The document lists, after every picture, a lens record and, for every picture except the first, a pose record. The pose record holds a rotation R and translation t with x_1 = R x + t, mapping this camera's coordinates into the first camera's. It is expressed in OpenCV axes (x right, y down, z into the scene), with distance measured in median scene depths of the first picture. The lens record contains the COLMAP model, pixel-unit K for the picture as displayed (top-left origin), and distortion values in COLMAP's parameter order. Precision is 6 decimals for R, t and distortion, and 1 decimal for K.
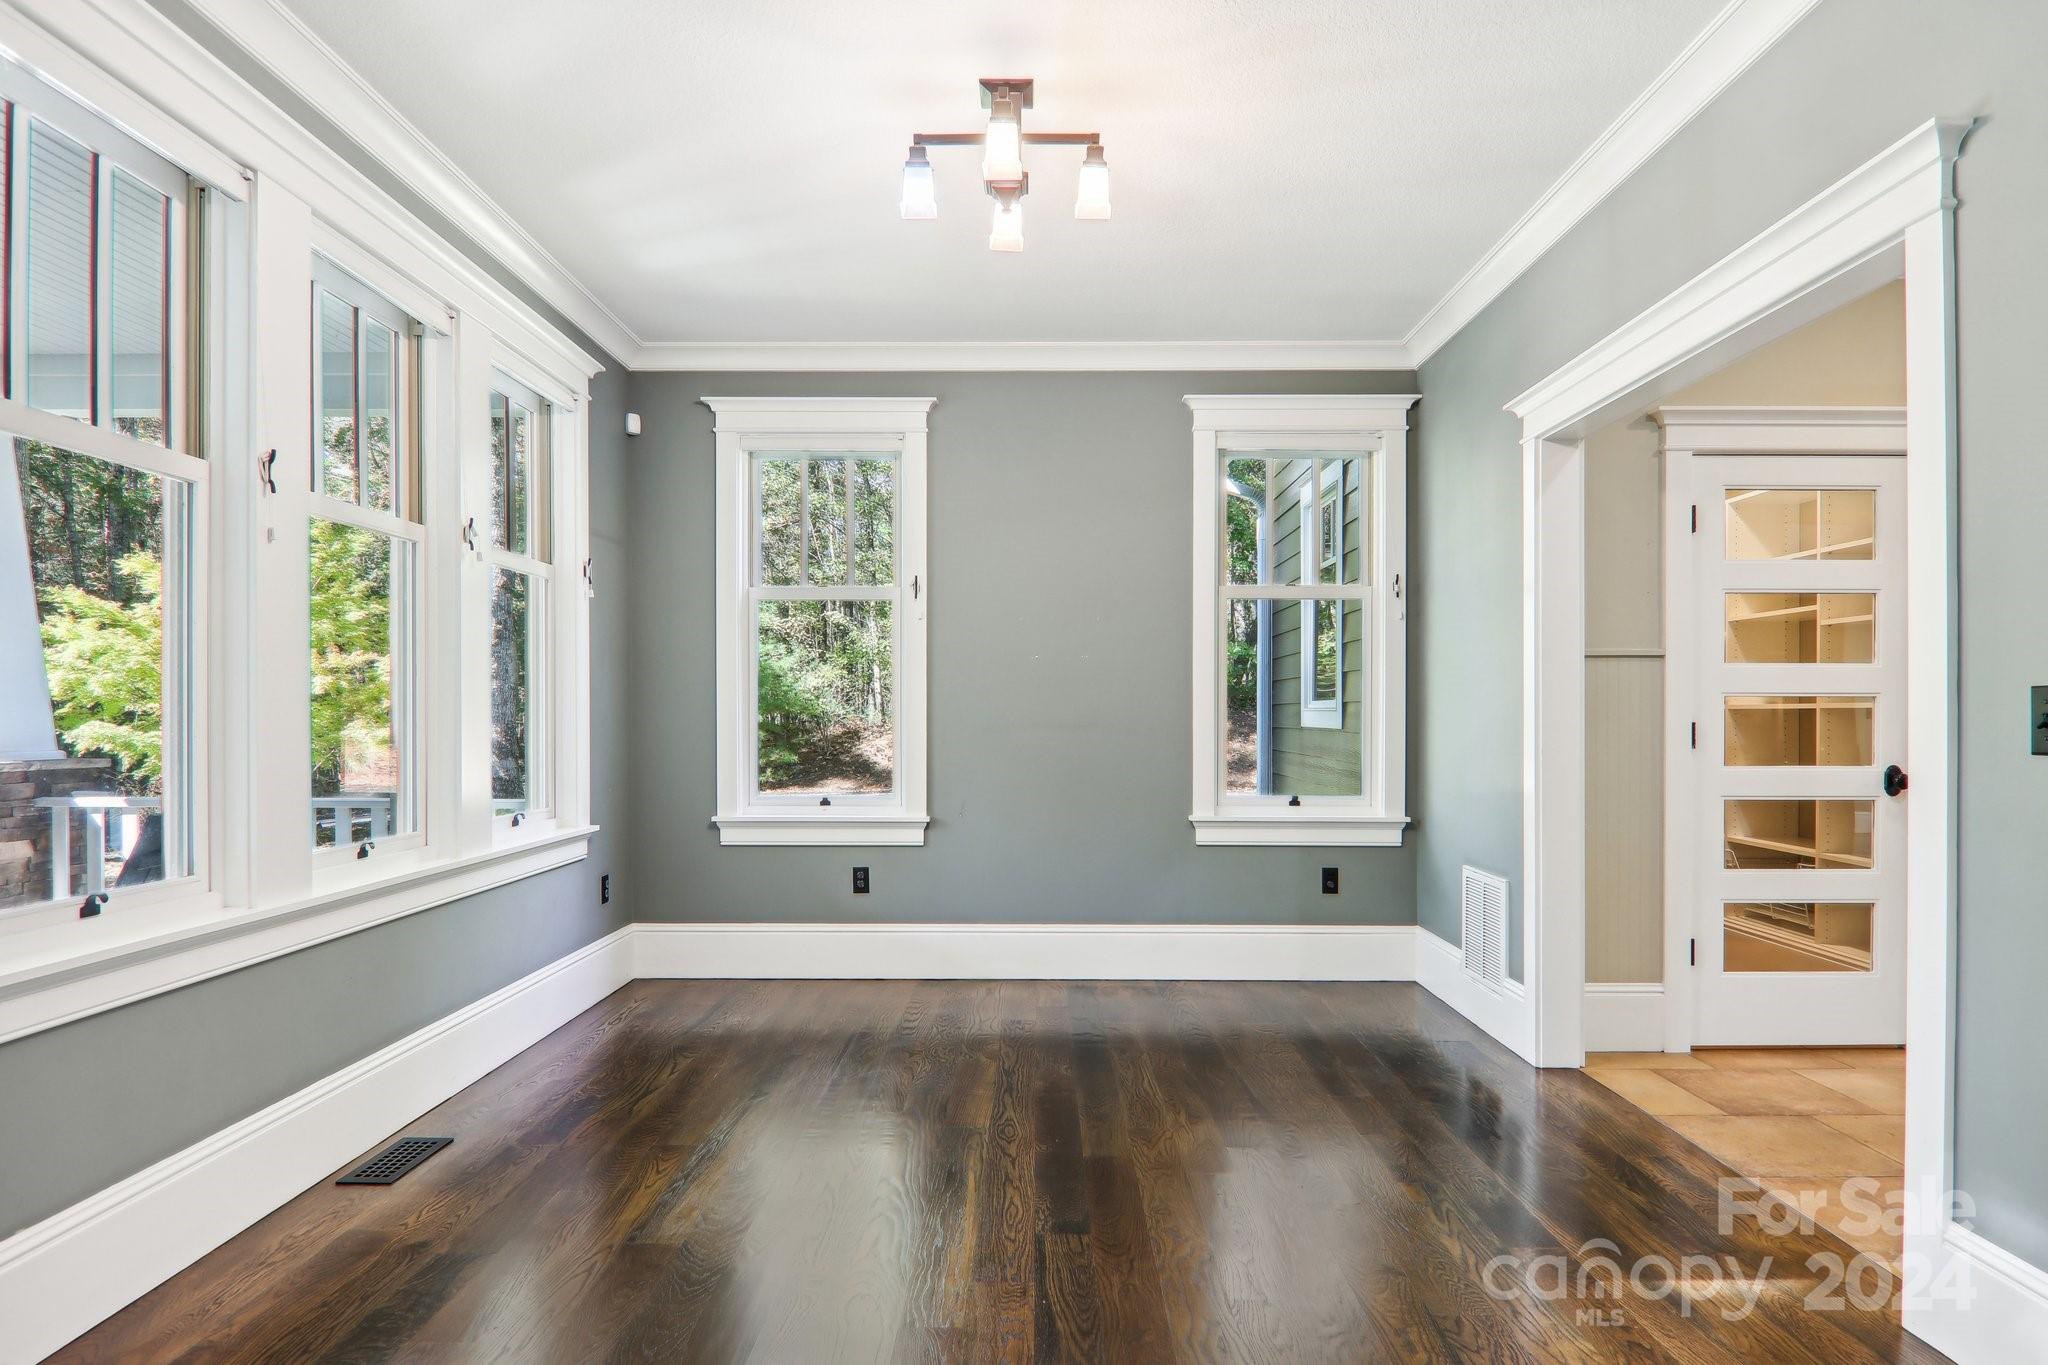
lens RADIAL K [[1159.1, 0, 1031.7], [0, 1159.1, 726.2], [0, 0, 1]] dist [-0.000070, 0.000191]
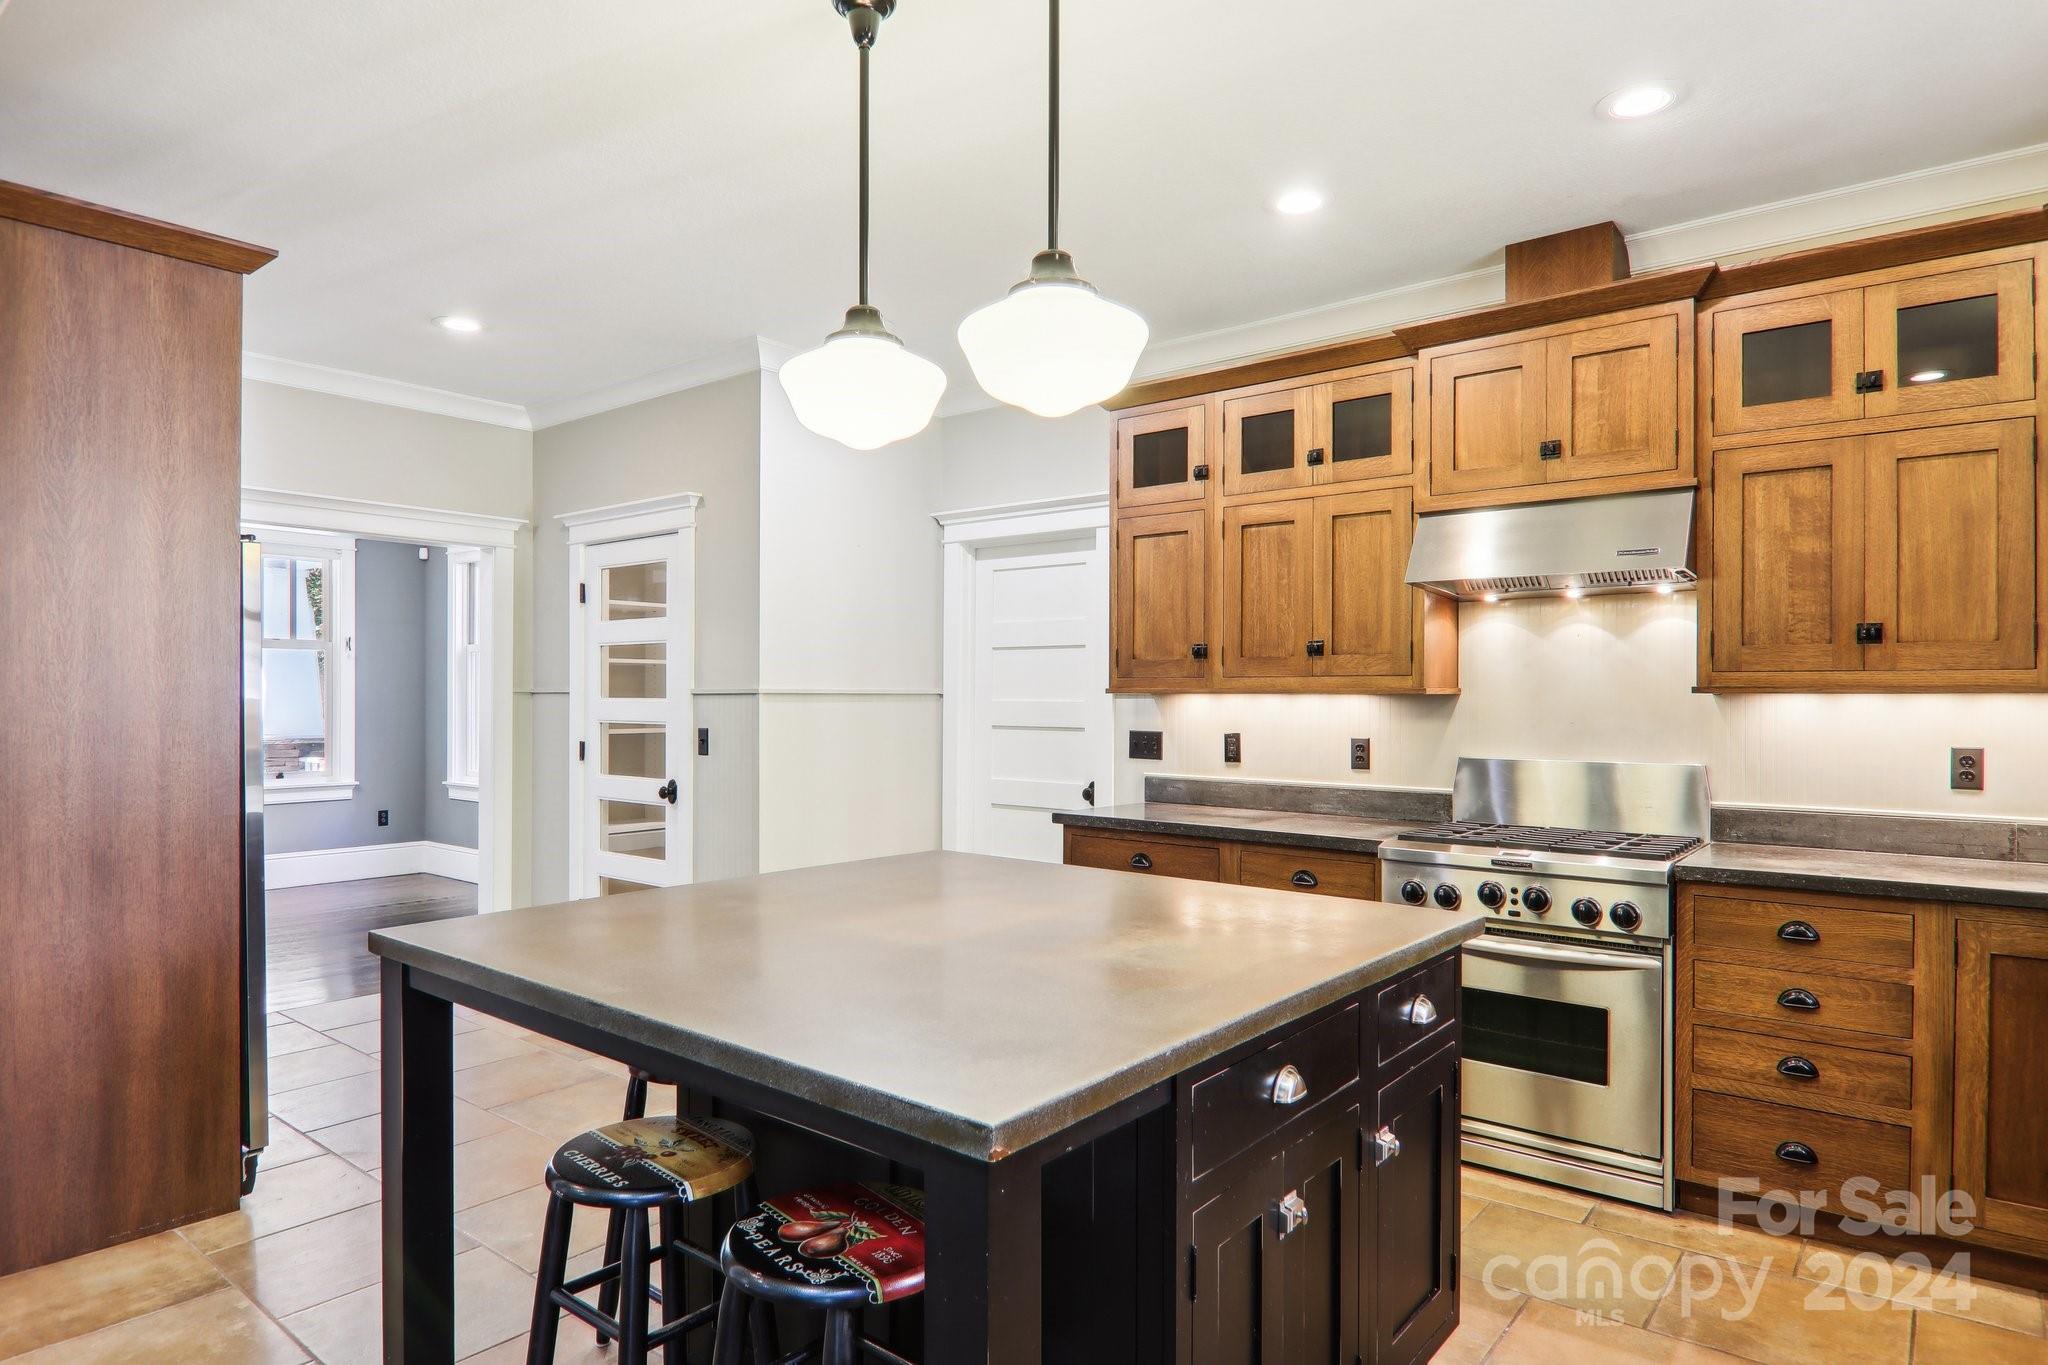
lens RADIAL K [[1159.1, 0, 1031.7], [0, 1159.1, 726.2], [0, 0, 1]] dist [-0.000070, 0.000191]
pose [[0.775782, 0.017783, -0.630750, 1.823350], [-0.013870, 0.999842, 0.011130, -0.042858], [0.630849, 0.000114, 0.775906, 0.279012]]
